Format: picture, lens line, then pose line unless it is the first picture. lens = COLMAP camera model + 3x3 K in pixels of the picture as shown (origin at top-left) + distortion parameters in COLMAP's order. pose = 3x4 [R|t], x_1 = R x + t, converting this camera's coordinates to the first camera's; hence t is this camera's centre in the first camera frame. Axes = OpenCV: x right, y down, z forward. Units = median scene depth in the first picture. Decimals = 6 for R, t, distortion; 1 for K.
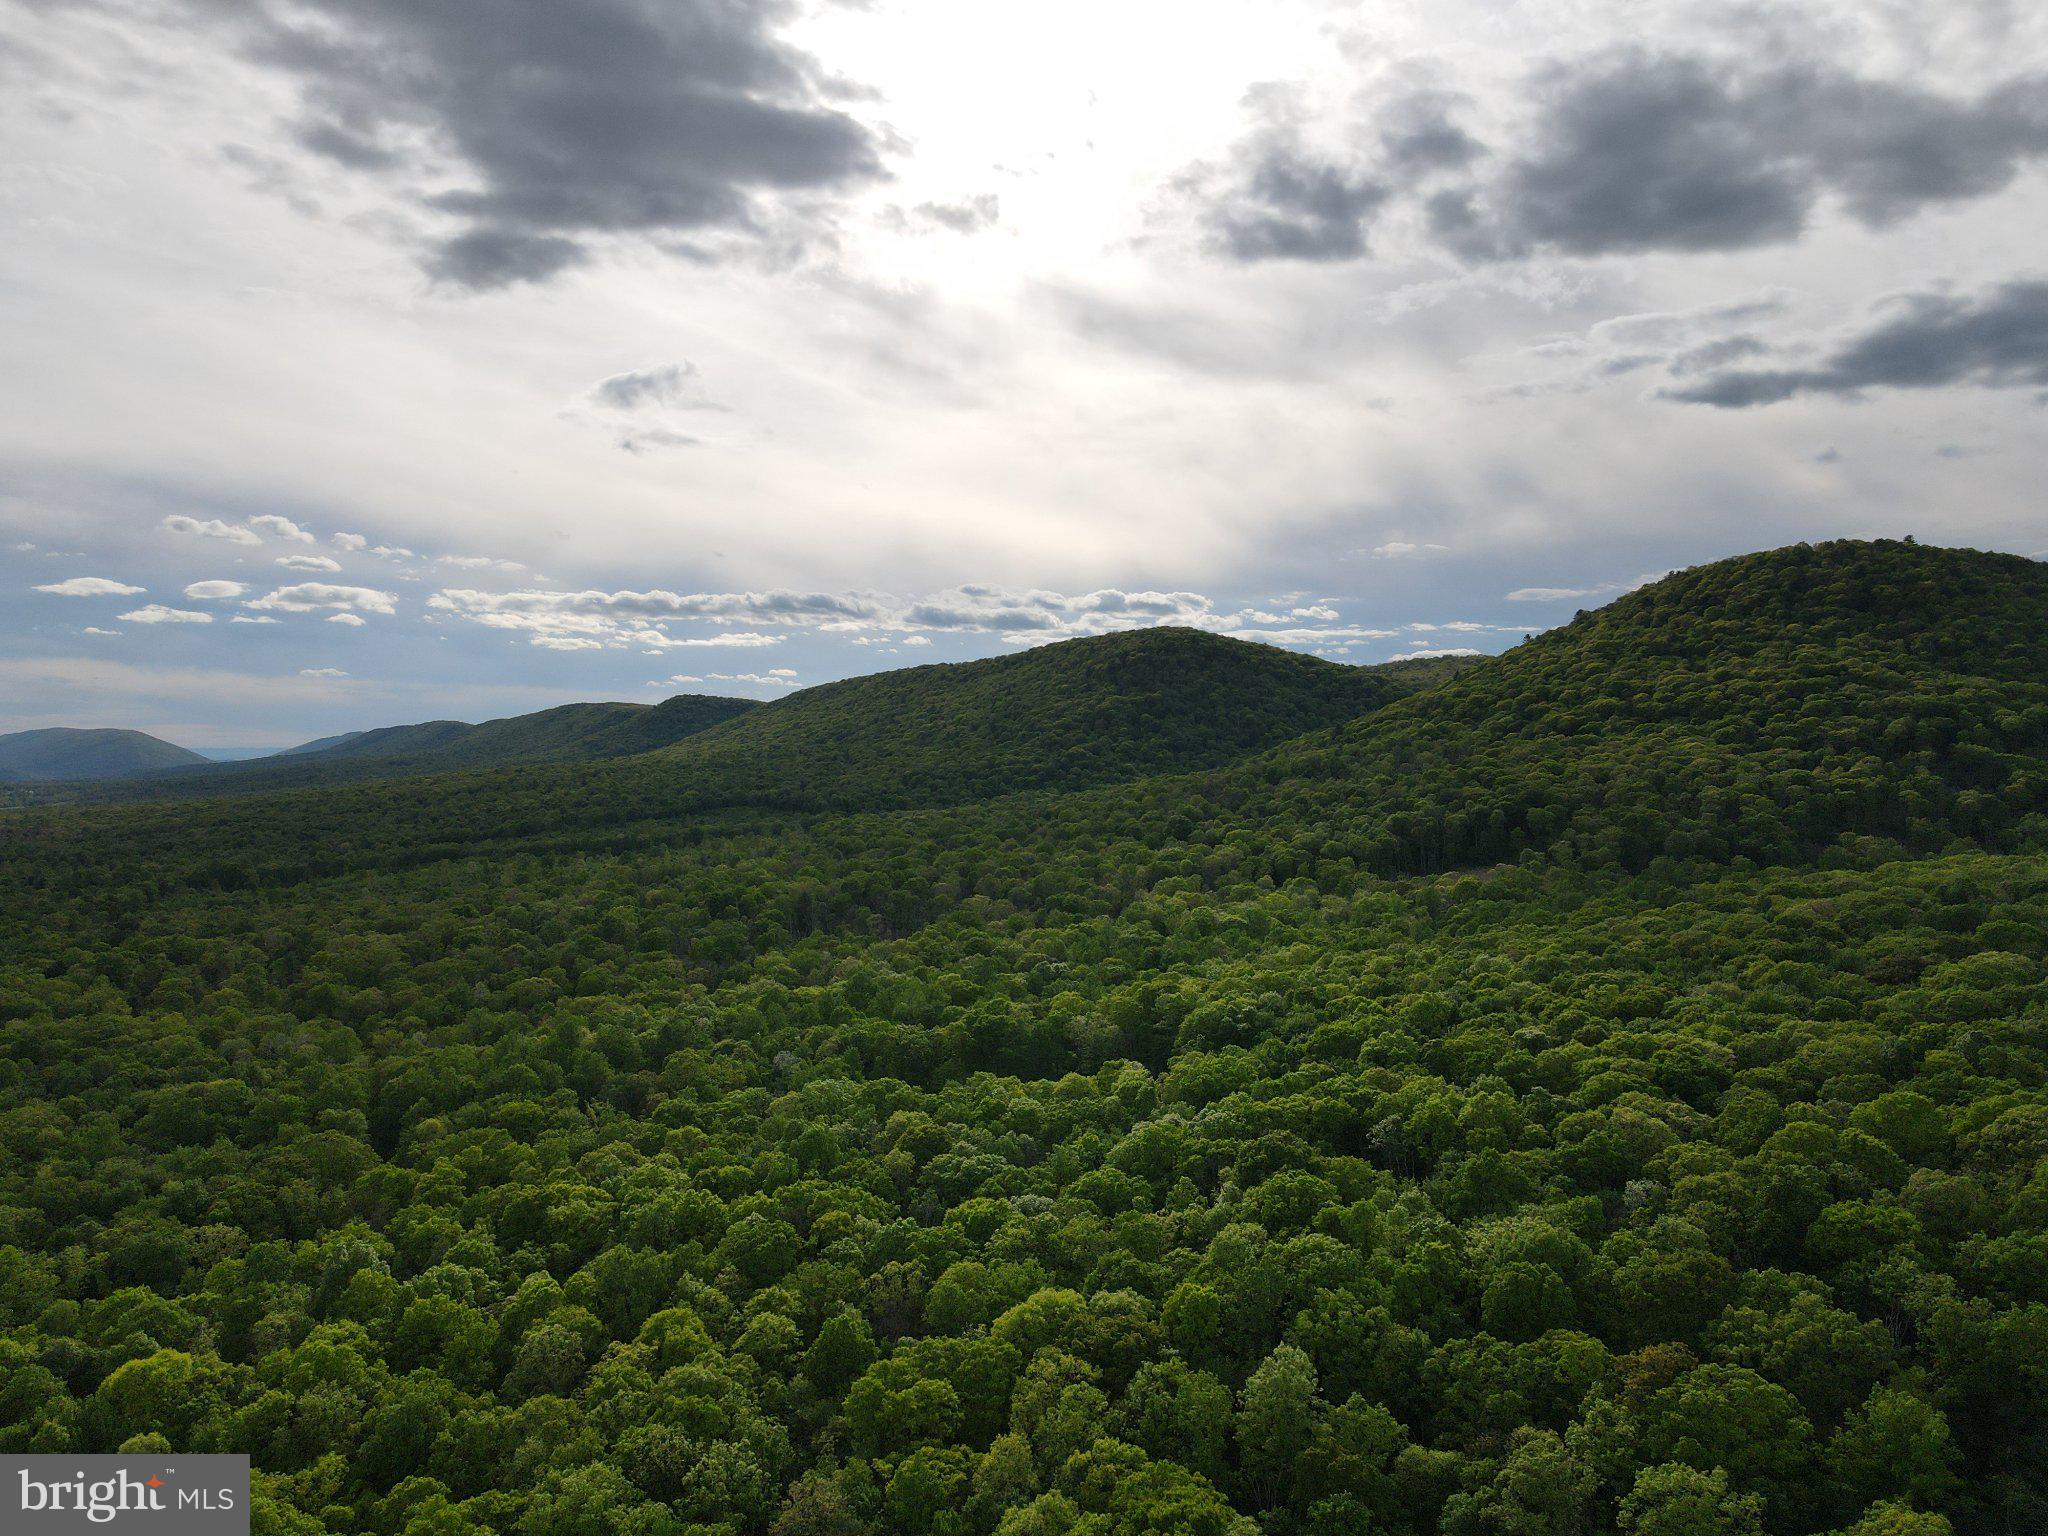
lens RADIAL K [[1488.5, 0, 1016.5], [0, 1488.5, 758.8], [0, 0, 1]] dist [0.000124, 0.028525]
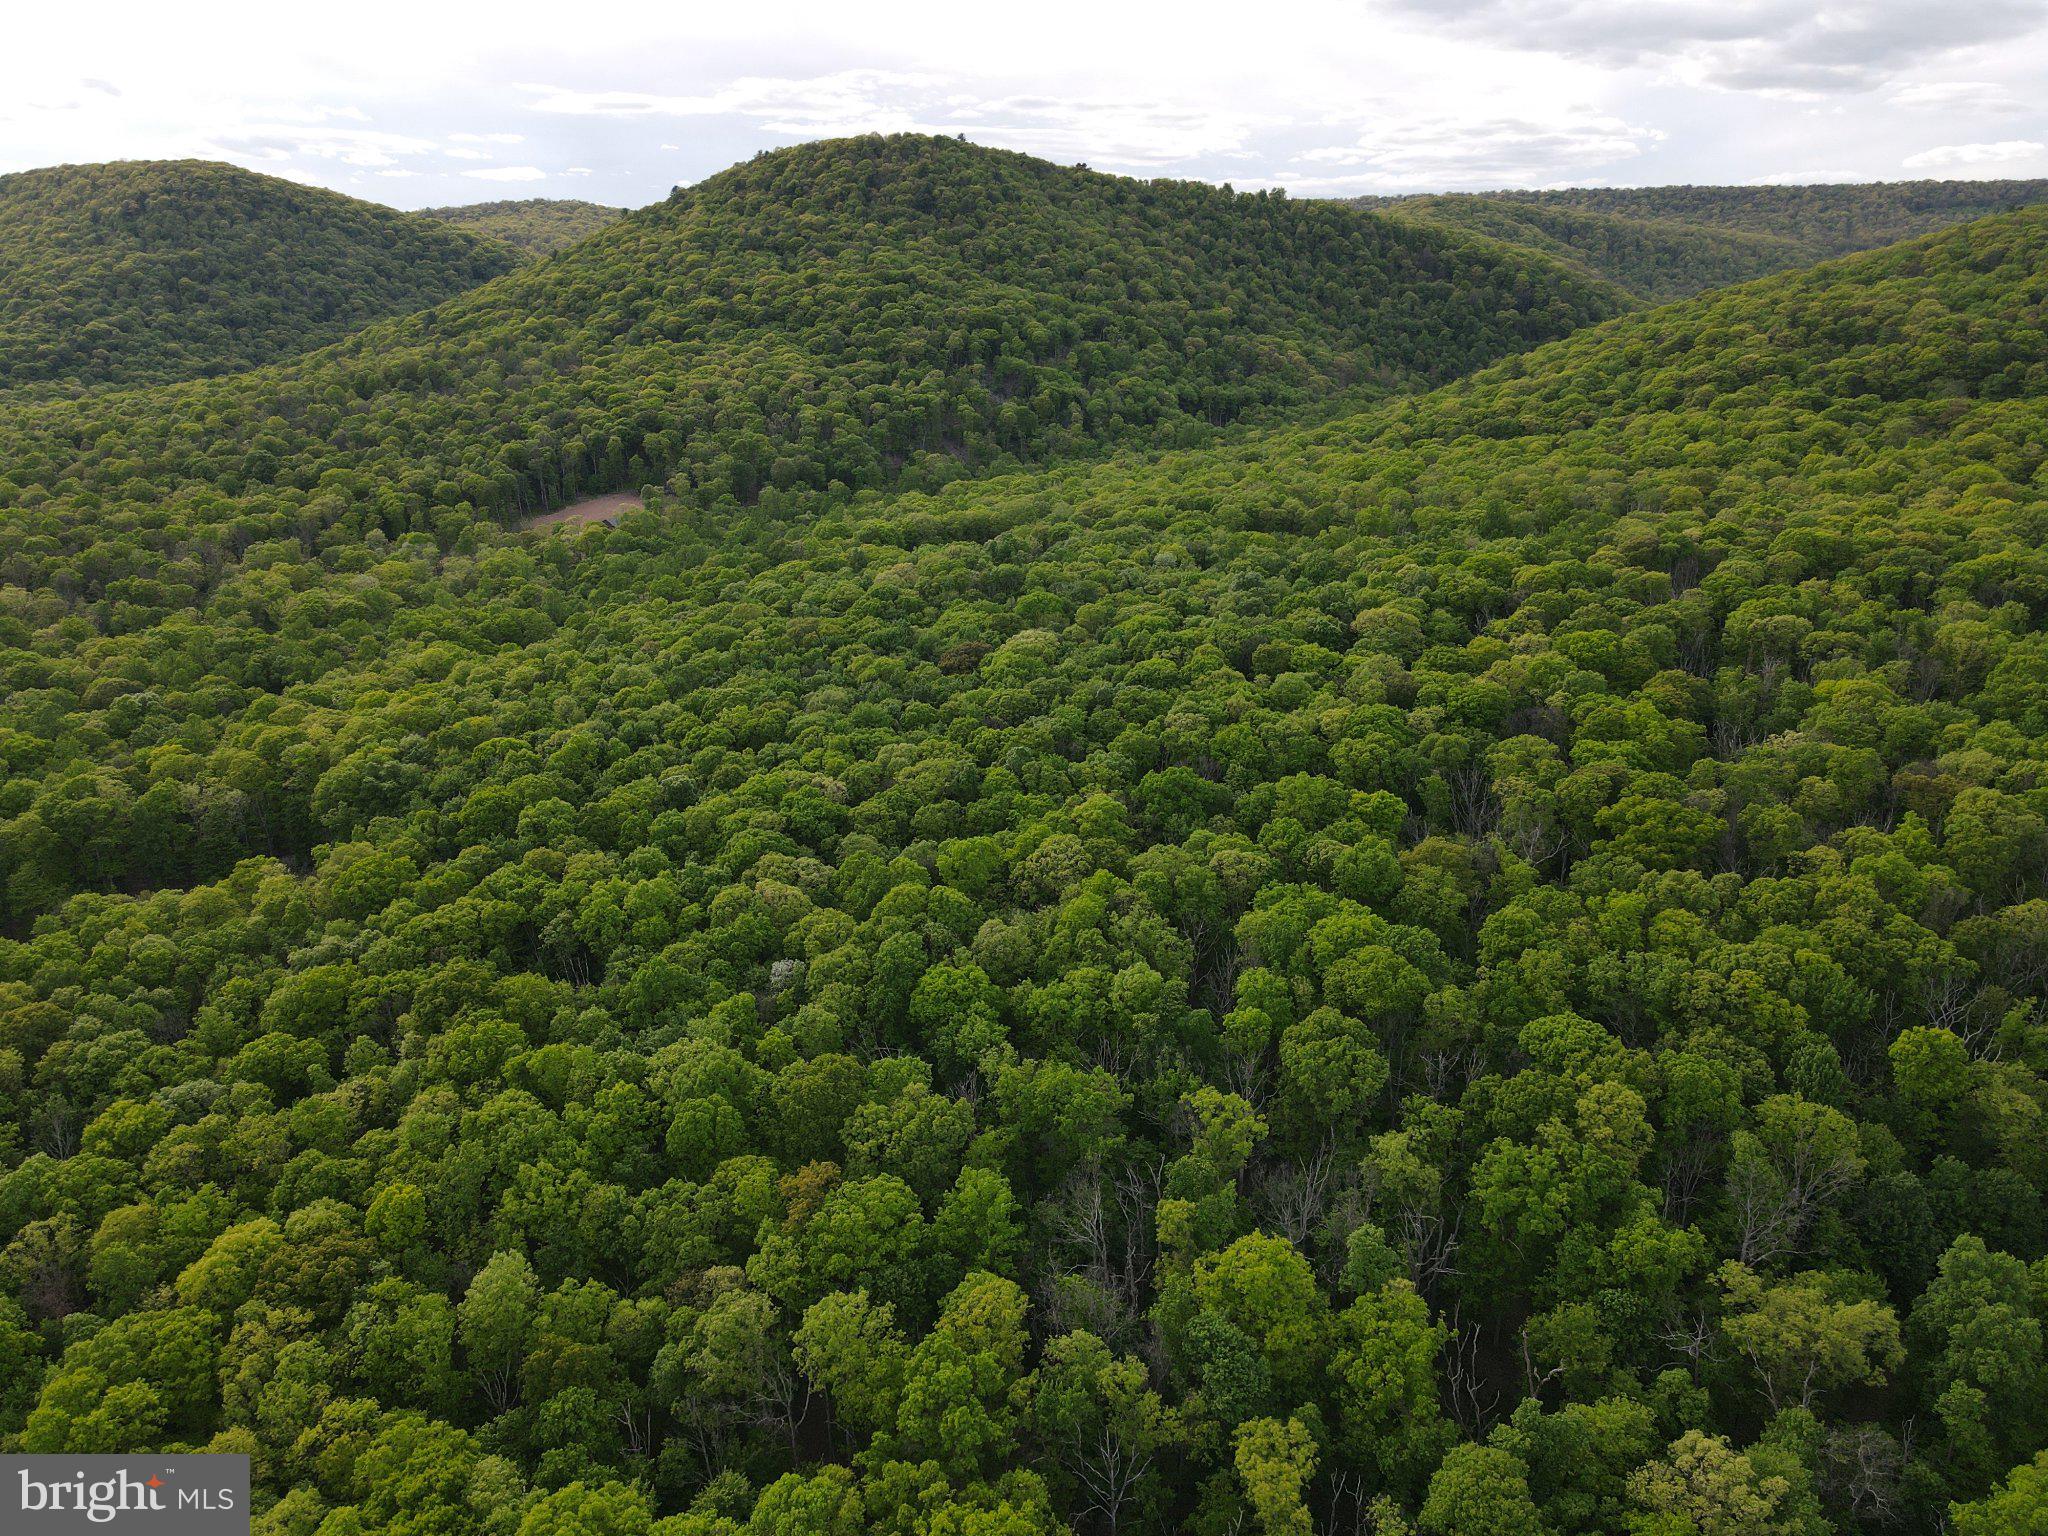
lens RADIAL K [[1488.5, 0, 1016.5], [0, 1488.5, 758.8], [0, 0, 1]] dist [0.000124, 0.028525]
pose [[0.839730, -0.157933, 0.519529, -0.007050], [-0.001387, 0.956141, 0.292903, -0.167361], [-0.543003, -0.246680, 0.802681, 0.004469]]
